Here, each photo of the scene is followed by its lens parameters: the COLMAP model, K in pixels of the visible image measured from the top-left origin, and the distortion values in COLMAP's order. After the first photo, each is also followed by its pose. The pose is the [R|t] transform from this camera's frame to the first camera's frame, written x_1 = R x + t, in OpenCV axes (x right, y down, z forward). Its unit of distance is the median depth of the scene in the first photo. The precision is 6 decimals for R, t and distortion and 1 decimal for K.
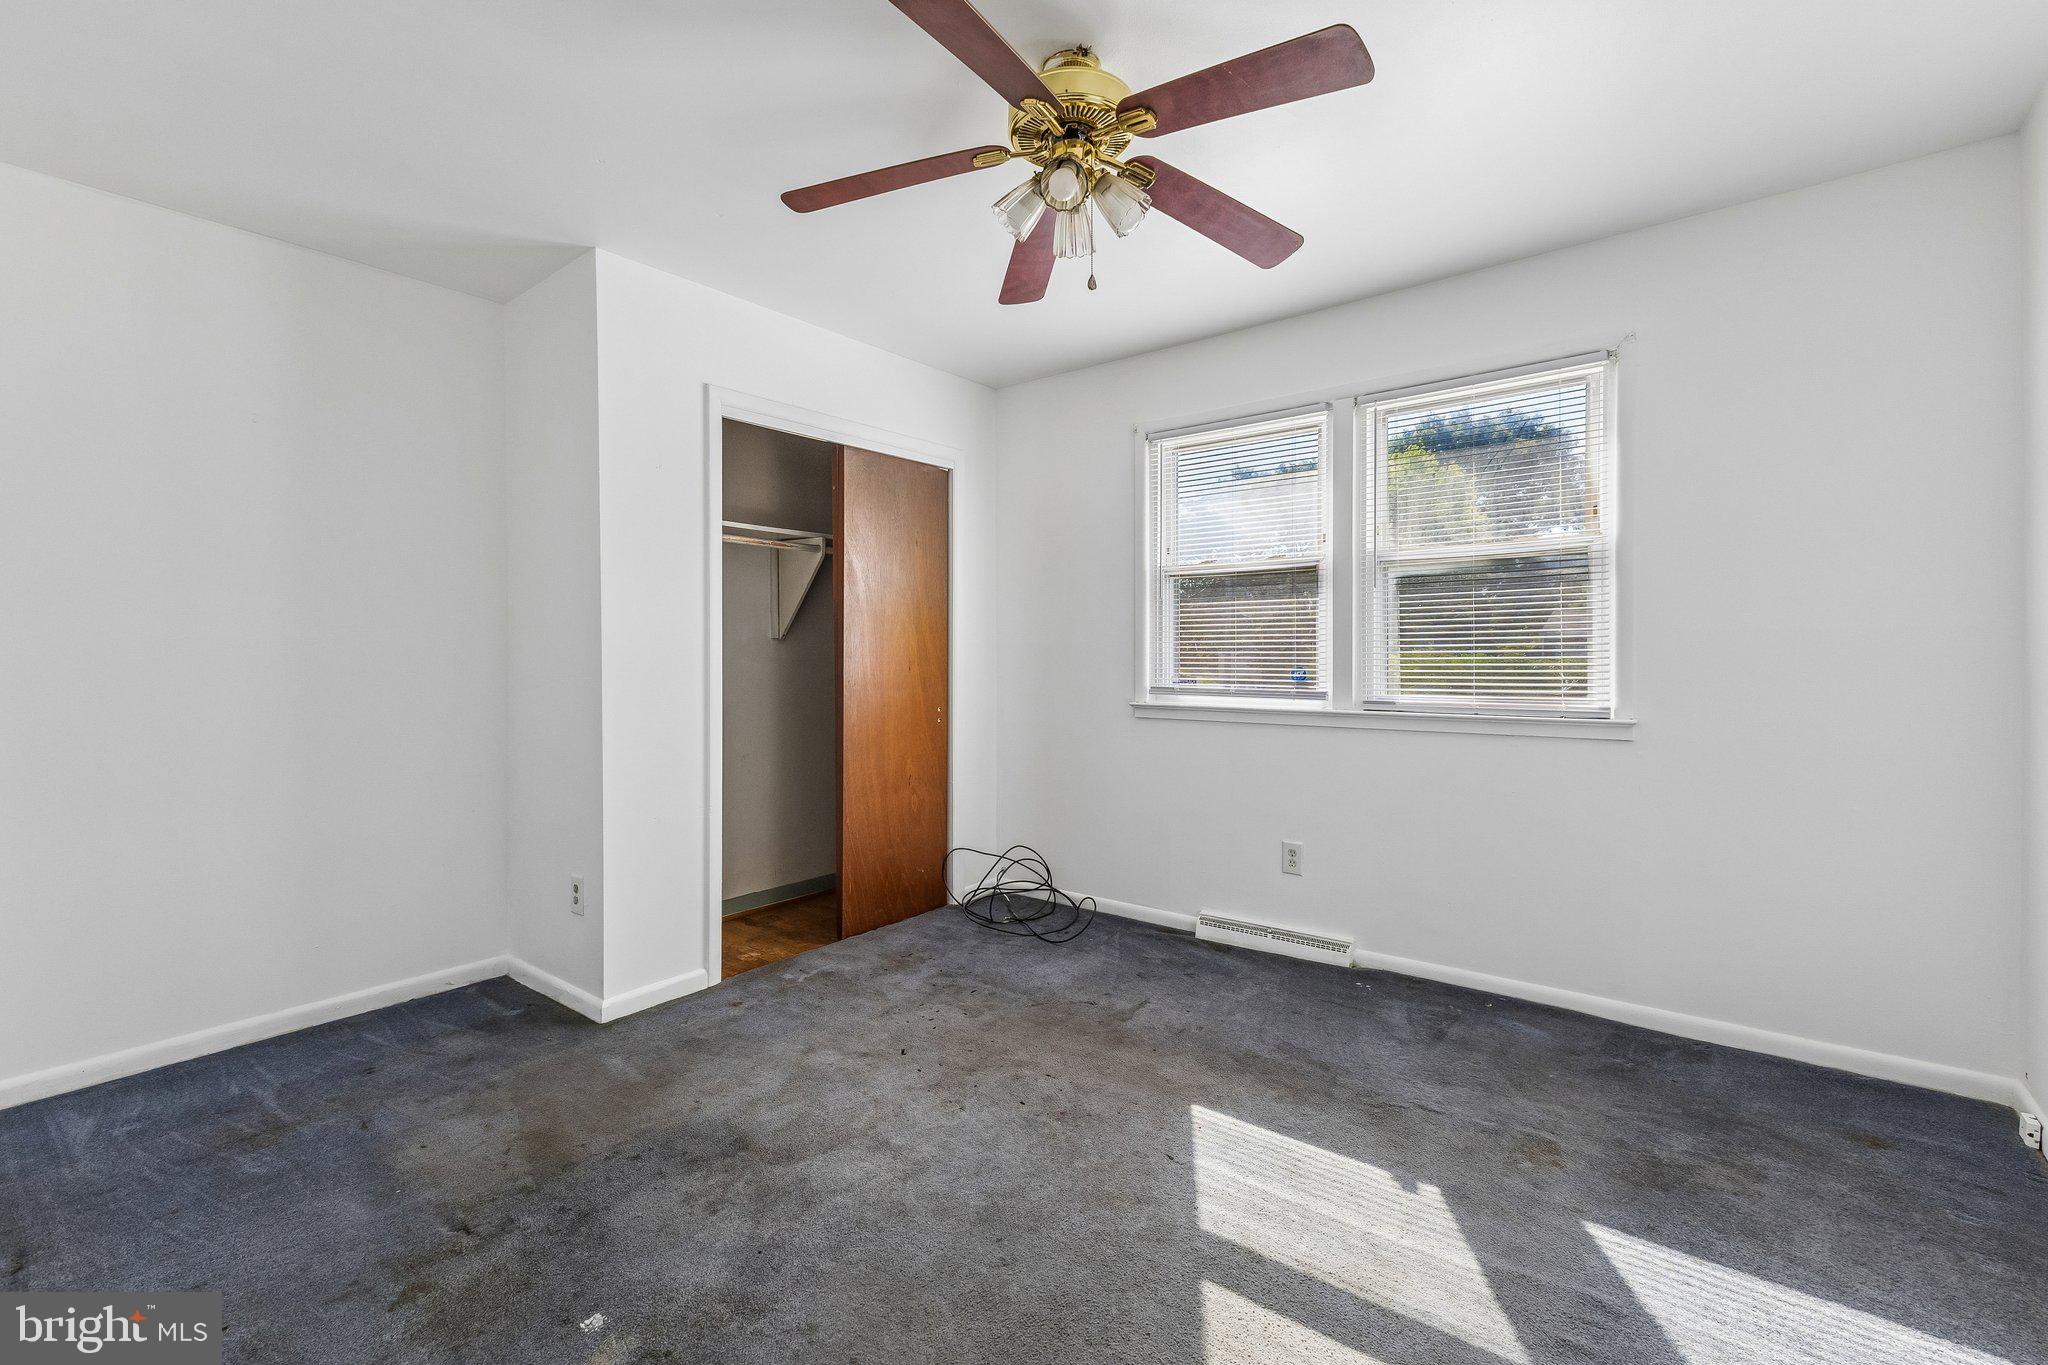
lens RADIAL K [[888.9, 0, 1045.9], [0, 888.9, 684.2], [0, 0, 1]] dist [0.013082, 0.000385]
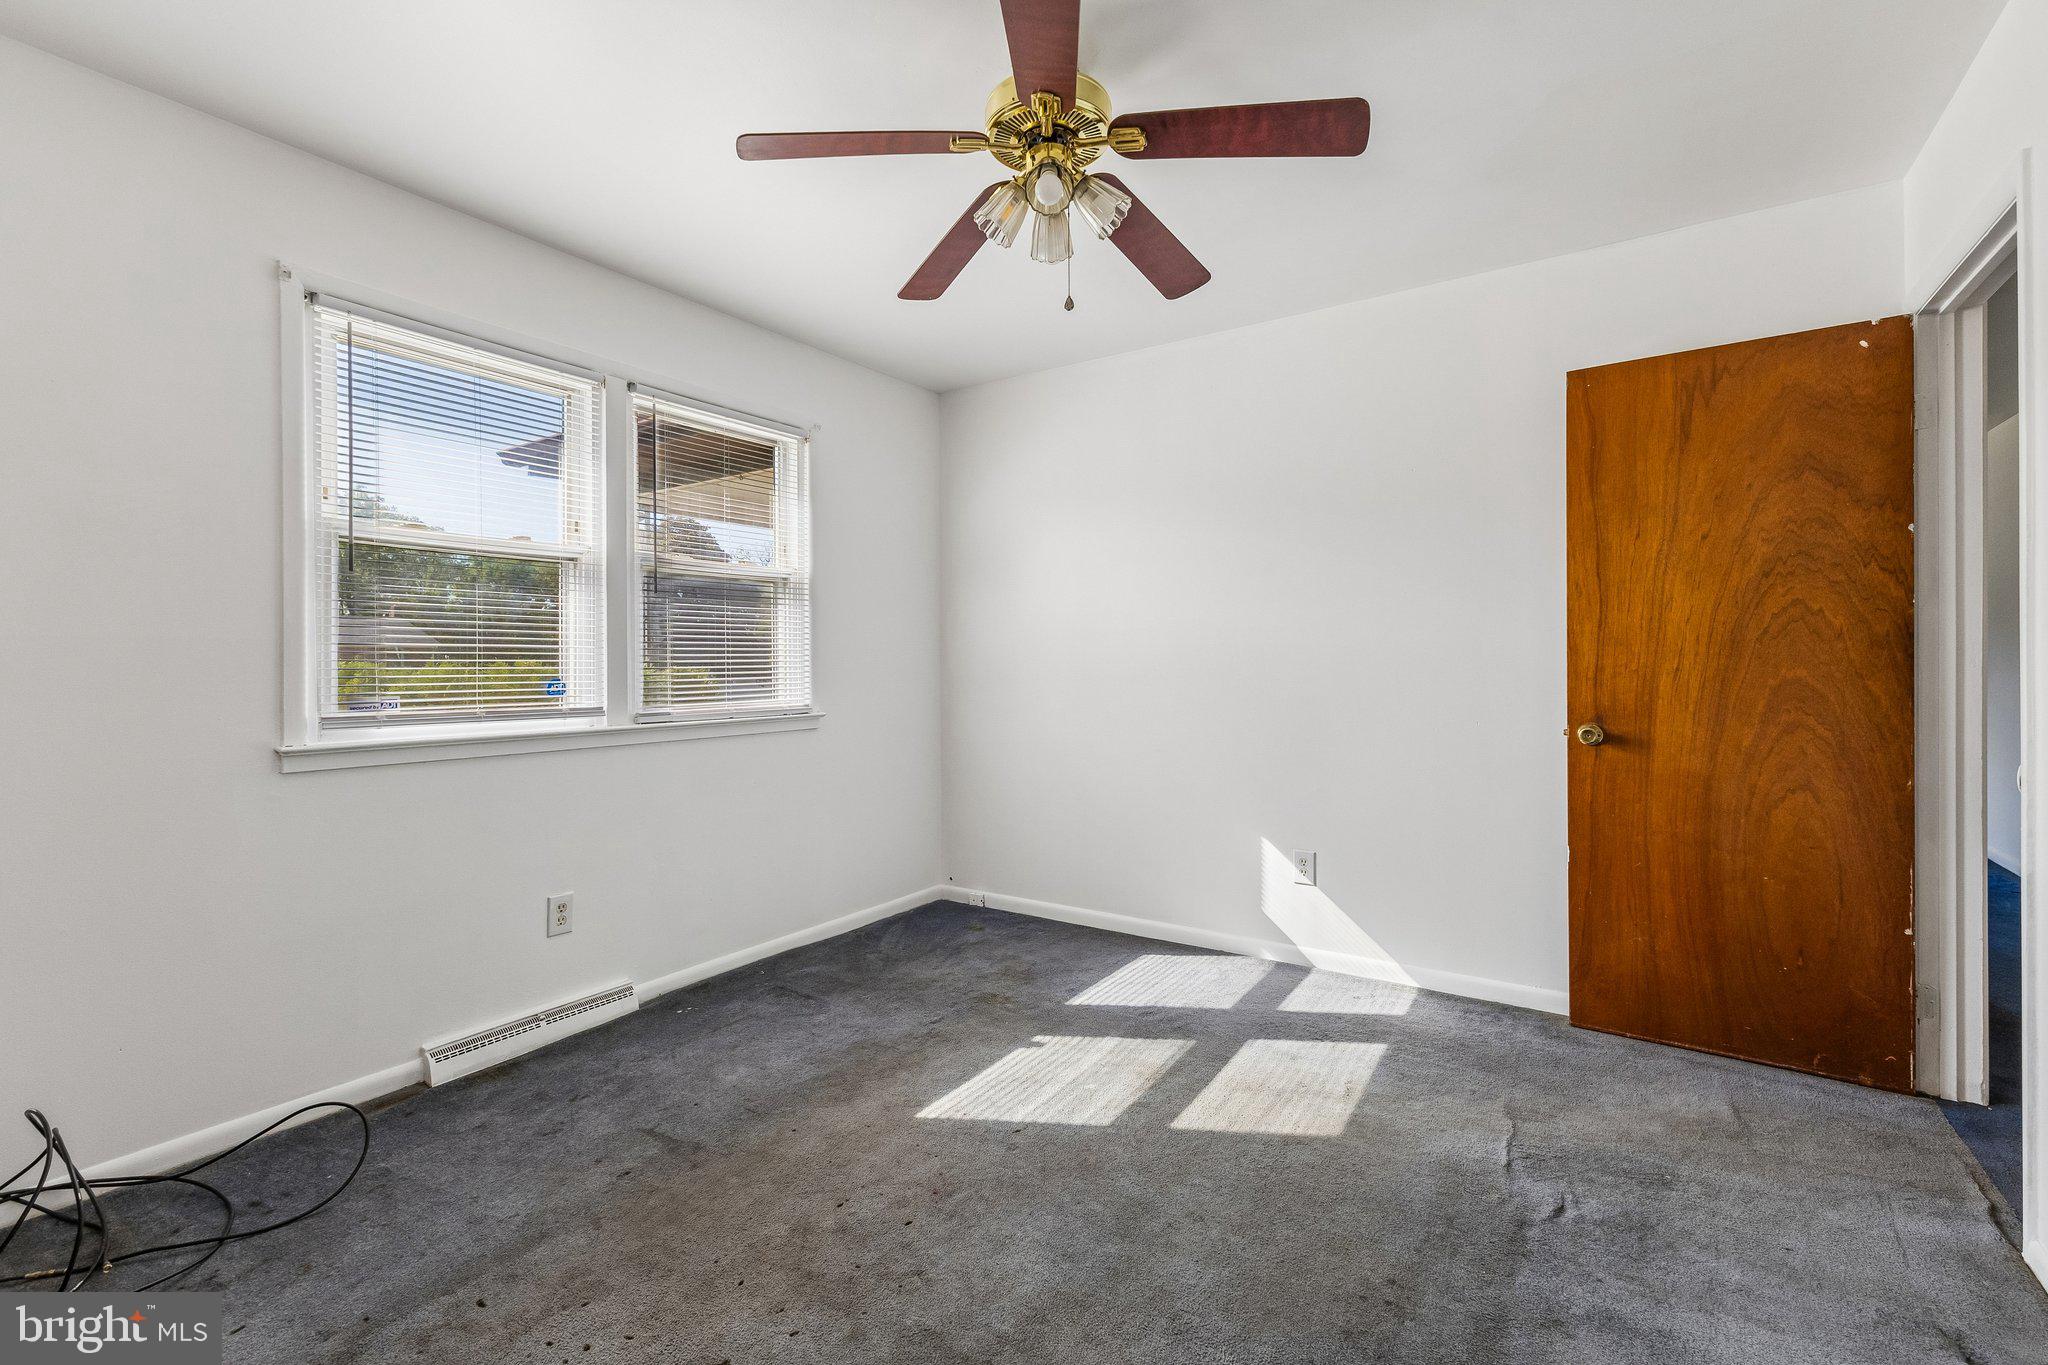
lens RADIAL K [[888.9, 0, 1024.8], [0, 888.9, 672.5], [0, 0, 1]] dist [0.013082, 0.000385]
pose [[-0.064647, -0.013022, 0.997823, -0.574111], [0.030016, 0.999437, 0.014988, -0.025098], [-0.997457, 0.030920, -0.064220, 0.639930]]
